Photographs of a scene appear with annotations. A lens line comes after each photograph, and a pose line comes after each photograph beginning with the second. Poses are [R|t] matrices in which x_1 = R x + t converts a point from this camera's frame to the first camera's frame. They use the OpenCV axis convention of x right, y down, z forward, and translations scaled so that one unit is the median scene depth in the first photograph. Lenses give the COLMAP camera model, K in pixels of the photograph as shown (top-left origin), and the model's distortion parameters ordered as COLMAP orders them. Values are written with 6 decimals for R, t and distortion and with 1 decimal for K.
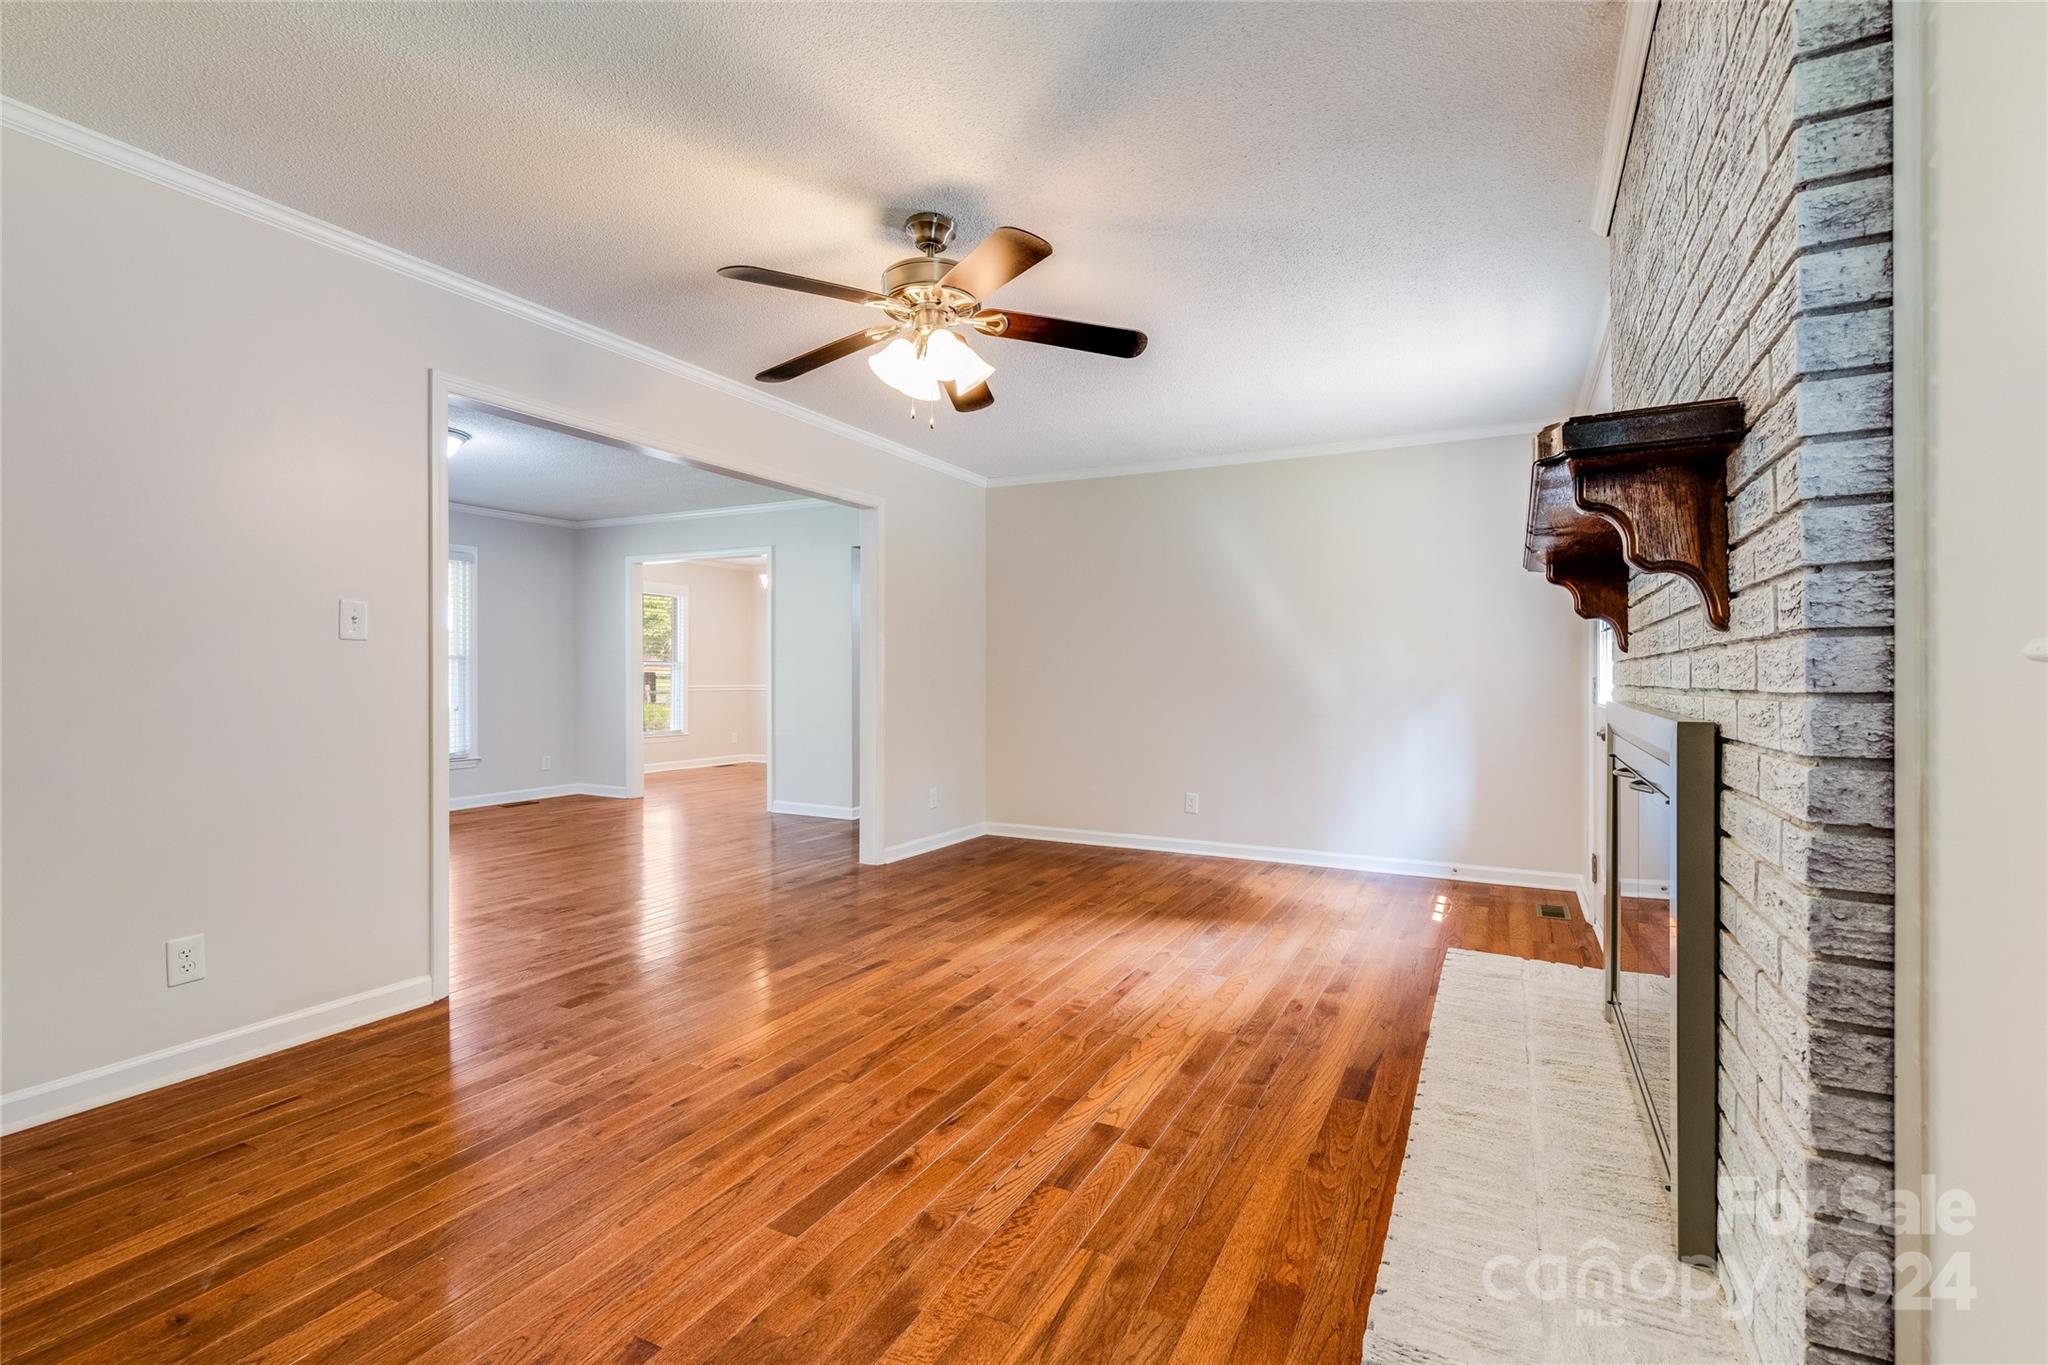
lens RADIAL K [[922.6, 0, 1031.2], [0, 922.6, 682.6], [0, 0, 1]] dist [0.010521, -0.000936]
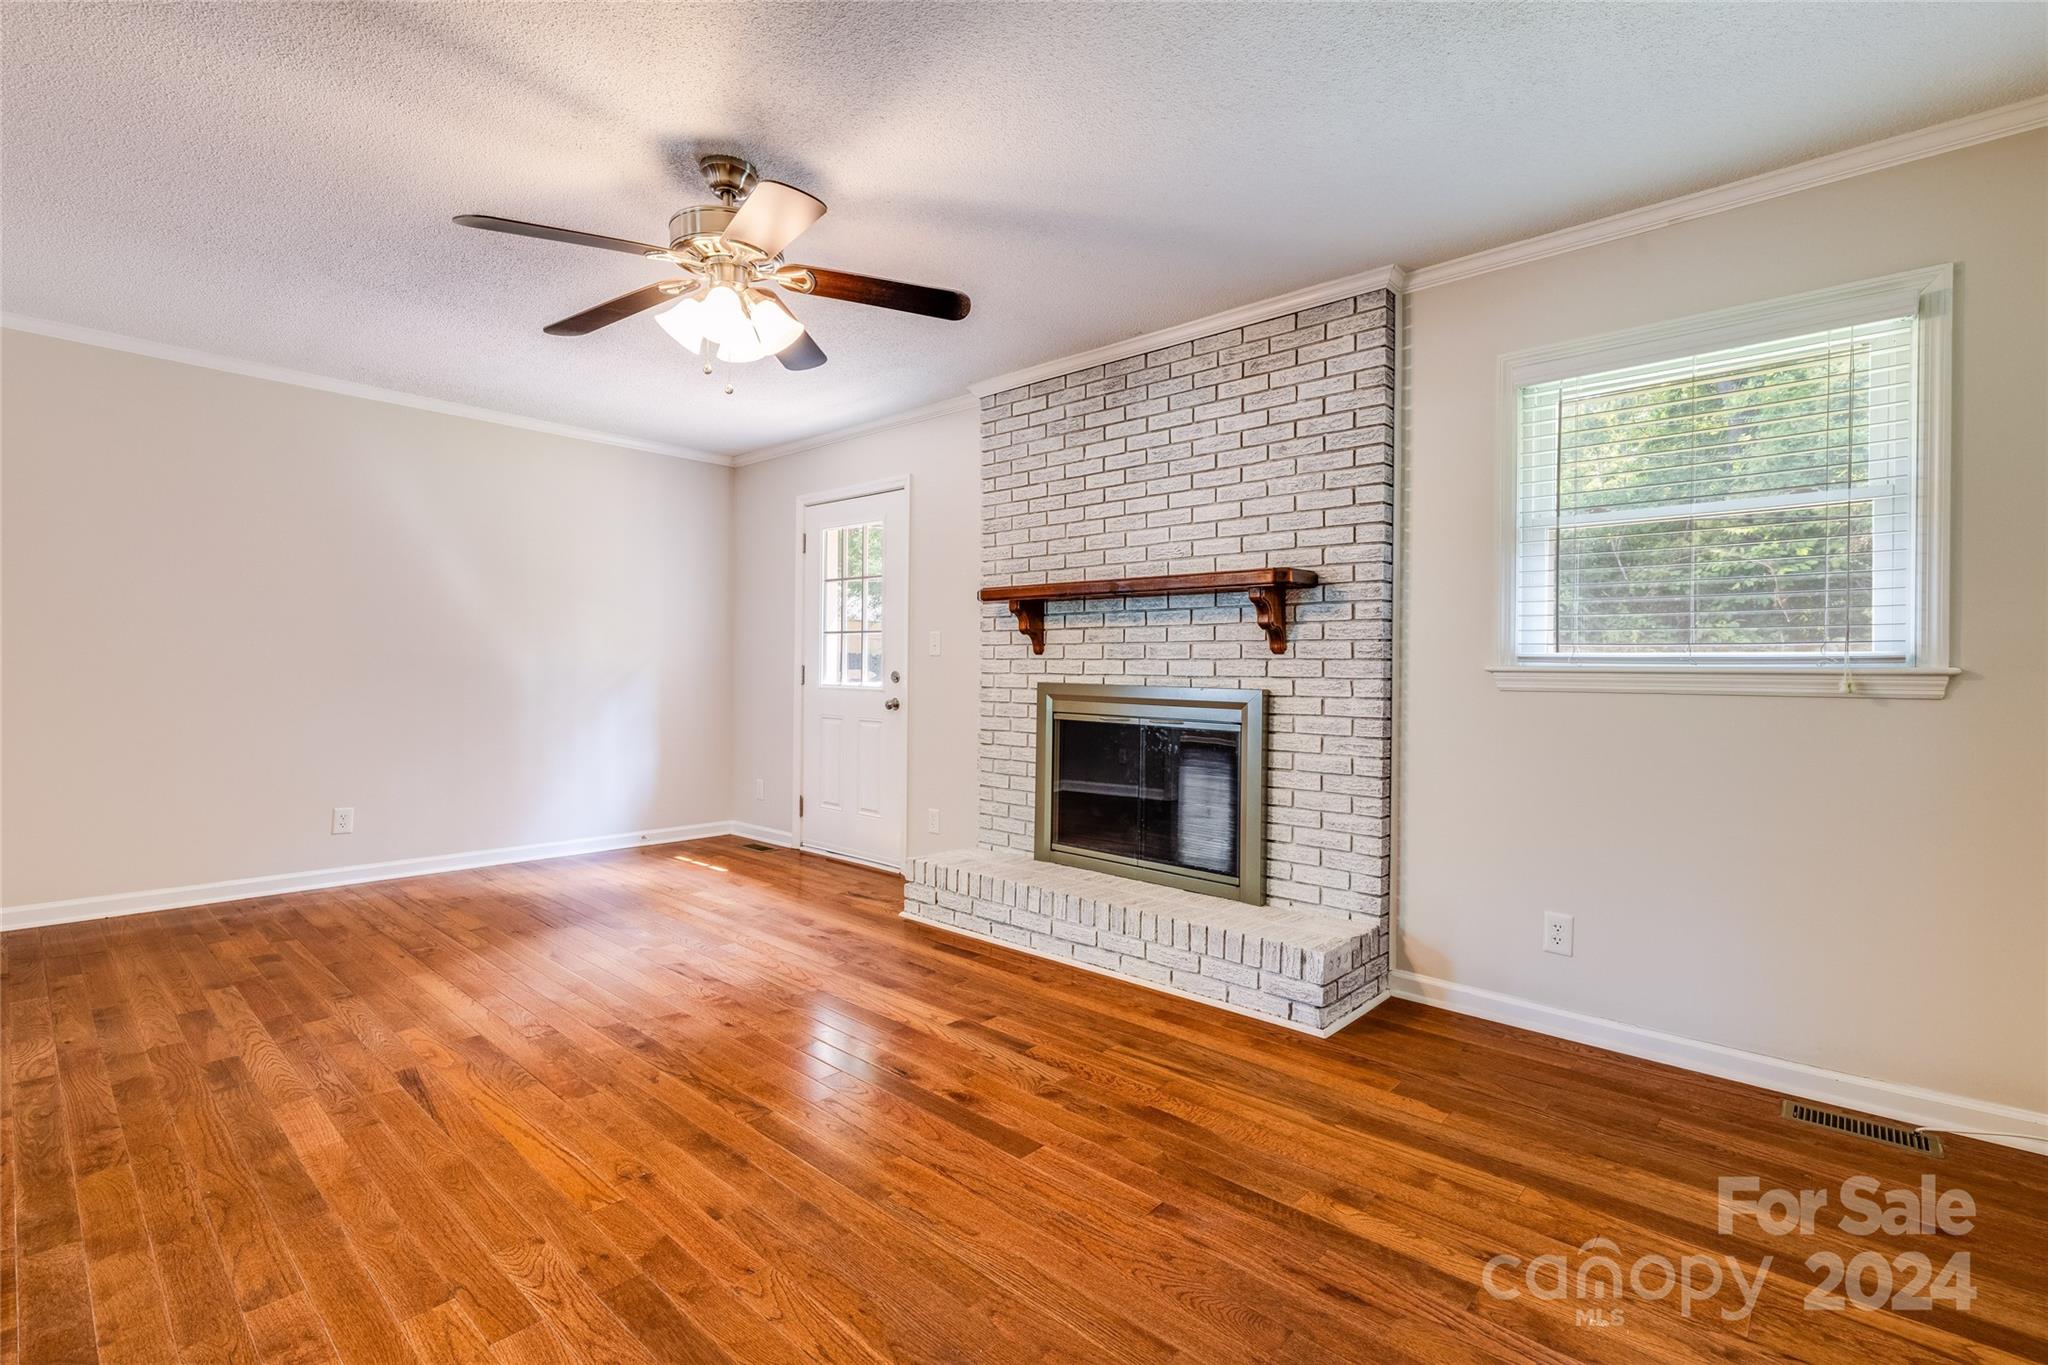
lens RADIAL K [[922.6, 0, 1044.3], [0, 922.6, 666.4], [0, 0, 1]] dist [0.010521, -0.000936]
pose [[0.256716, 0.004258, 0.966478, -0.966411], [-0.005447, 0.999981, -0.002959, -0.004019], [-0.966472, -0.004505, 0.256734, 0.487198]]
